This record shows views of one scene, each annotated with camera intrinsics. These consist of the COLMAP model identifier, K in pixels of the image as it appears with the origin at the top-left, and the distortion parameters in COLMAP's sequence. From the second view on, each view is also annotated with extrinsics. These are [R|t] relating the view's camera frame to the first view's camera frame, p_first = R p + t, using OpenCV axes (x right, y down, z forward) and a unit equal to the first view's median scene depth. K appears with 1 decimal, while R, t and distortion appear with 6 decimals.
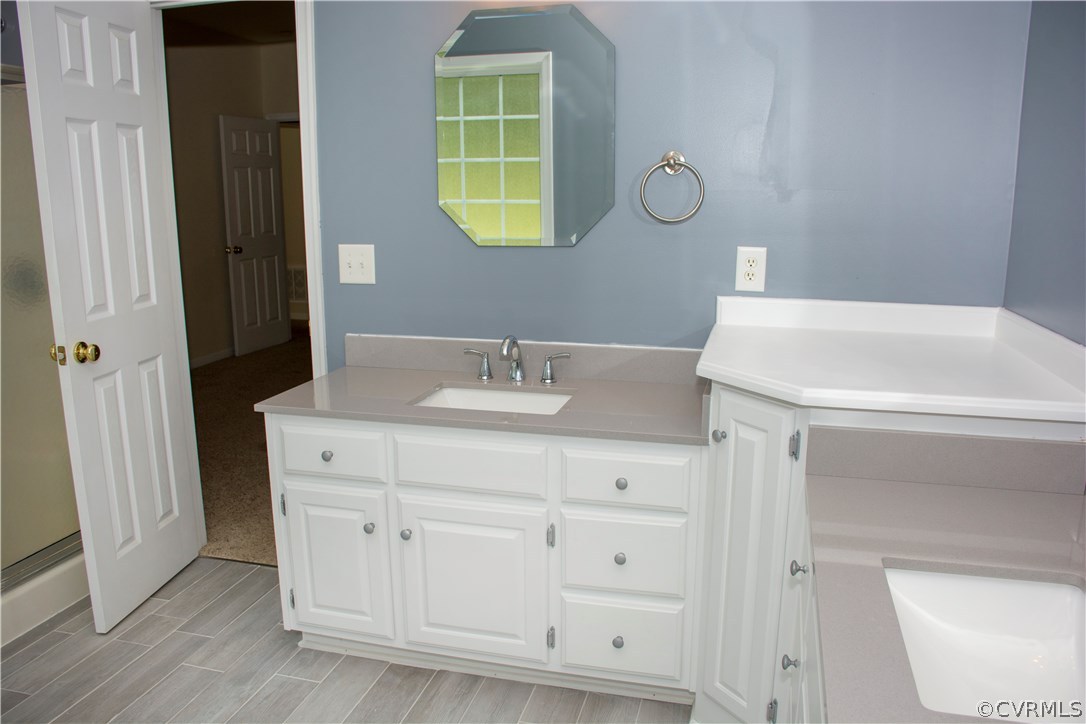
lens RADIAL K [[859.3, 0, 540.4], [0, 859.3, 360.7], [0, 0, 1]] dist [-0.071243, 0.022412]
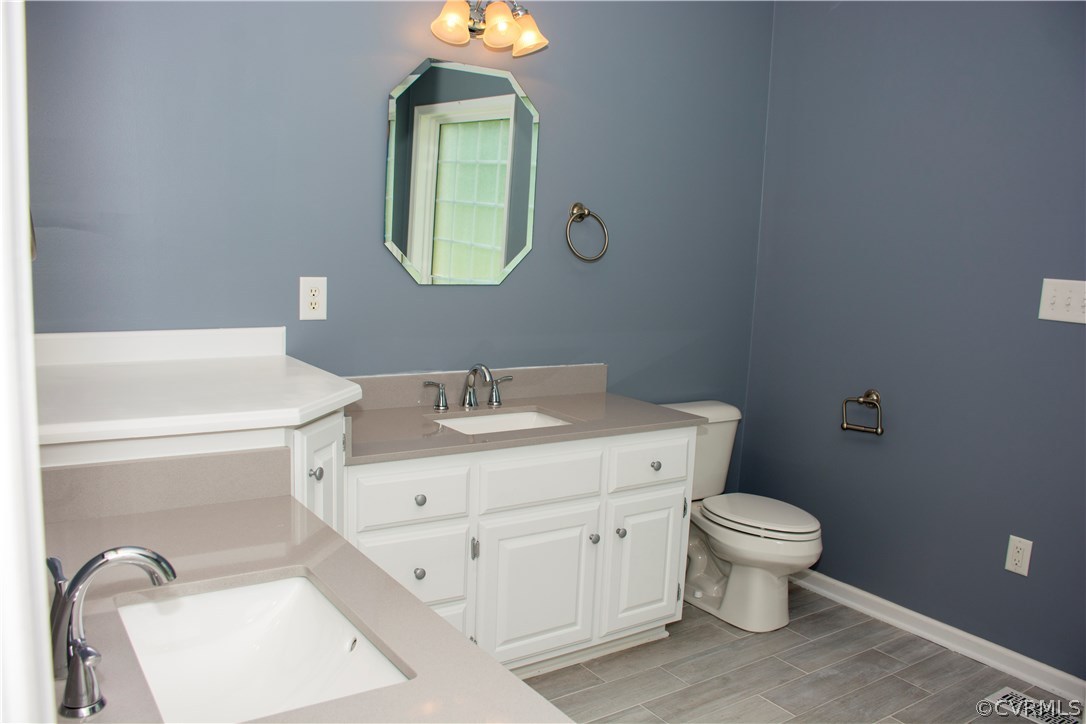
lens RADIAL K [[859.3, 0, 539.1], [0, 859.3, 366.0], [0, 0, 1]] dist [-0.071243, 0.022412]
pose [[0.649427, -0.077869, 0.756426, -0.764235], [0.097661, 0.995046, 0.018587, -0.035995], [-0.754126, 0.061803, 0.653815, 0.236776]]
